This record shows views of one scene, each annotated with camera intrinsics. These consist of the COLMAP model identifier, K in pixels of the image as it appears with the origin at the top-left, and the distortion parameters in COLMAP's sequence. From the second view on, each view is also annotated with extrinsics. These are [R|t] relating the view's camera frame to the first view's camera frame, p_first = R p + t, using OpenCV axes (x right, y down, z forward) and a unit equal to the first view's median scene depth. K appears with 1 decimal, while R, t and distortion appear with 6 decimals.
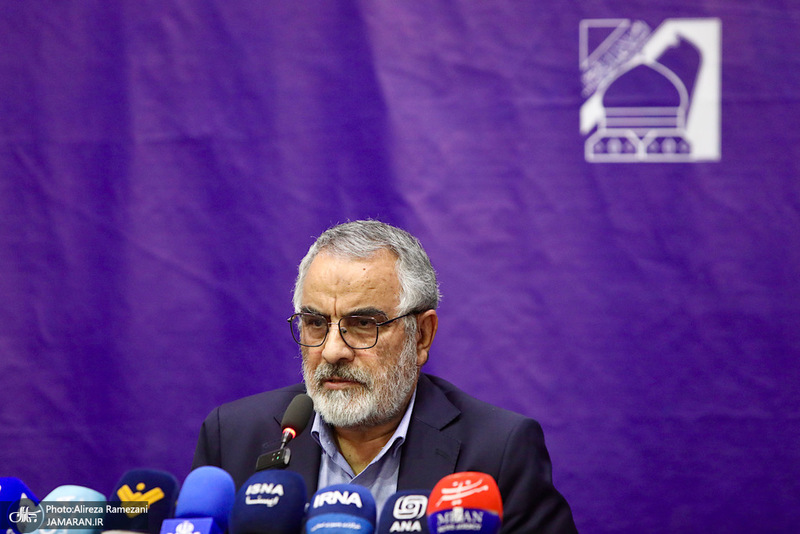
lens RADIAL K [[4299.1, 0, 400.4], [0, 4299.1, 274.7], [0, 0, 1]] dist [1.342797, 0.000000]
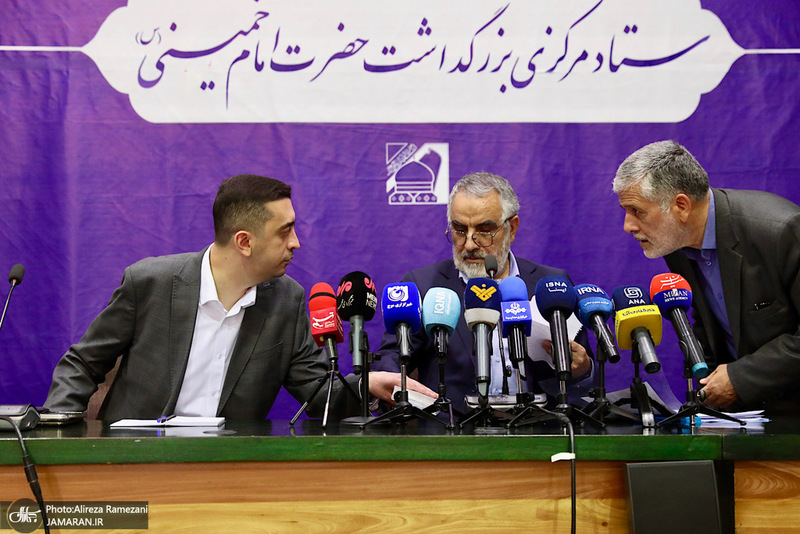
lens RADIAL K [[1368.2, 0, 389.5], [0, 1368.2, 294.4], [0, 0, 1]] dist [0.138870, 0.000000]
pose [[0.926982, 0.000718, 0.375105, -0.225007], [0.021606, 0.998236, -0.055305, 0.059952], [-0.374483, 0.059371, 0.925331, 0.343313]]
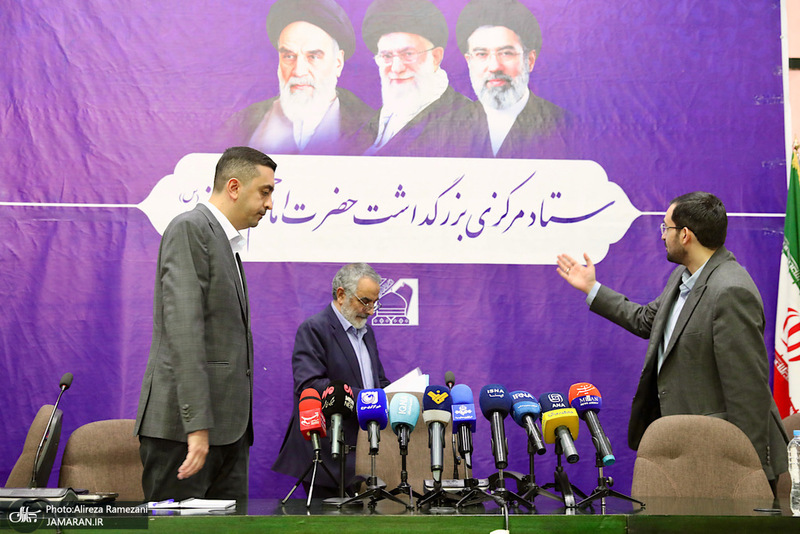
lens RADIAL K [[1038.0, 0, 407.2], [0, 1038.0, 276.0], [0, 0, 1]] dist [0.060212, 0.000000]
pose [[0.917680, 0.050302, 0.394123, -0.212498], [0.017079, 0.986043, -0.165615, 0.056980], [-0.396953, 0.158713, 0.904012, 0.355295]]
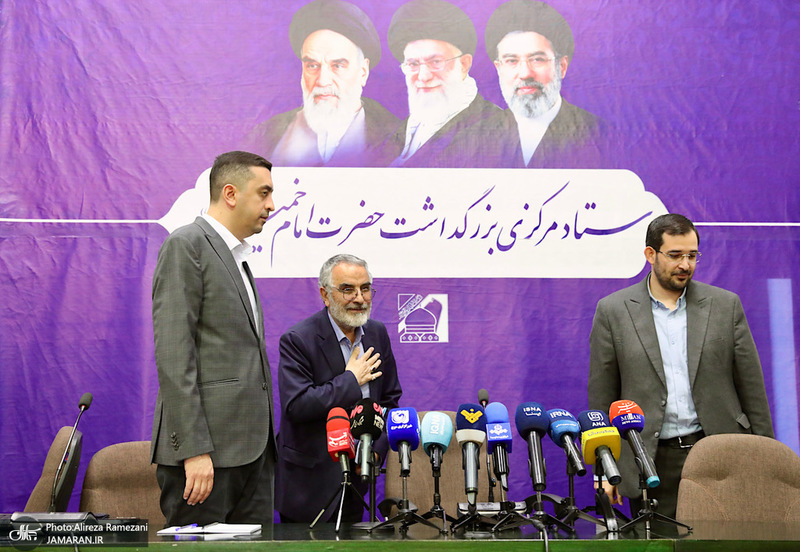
lens RADIAL K [[1064.8, 0, 407.1], [0, 1064.8, 284.5], [0, 0, 1]] dist [0.059320, 0.000000]
pose [[0.927678, 0.046227, 0.370508, -0.210966], [0.020765, 0.984383, -0.174812, 0.057309], [-0.372802, 0.169863, 0.912231, 0.362955]]
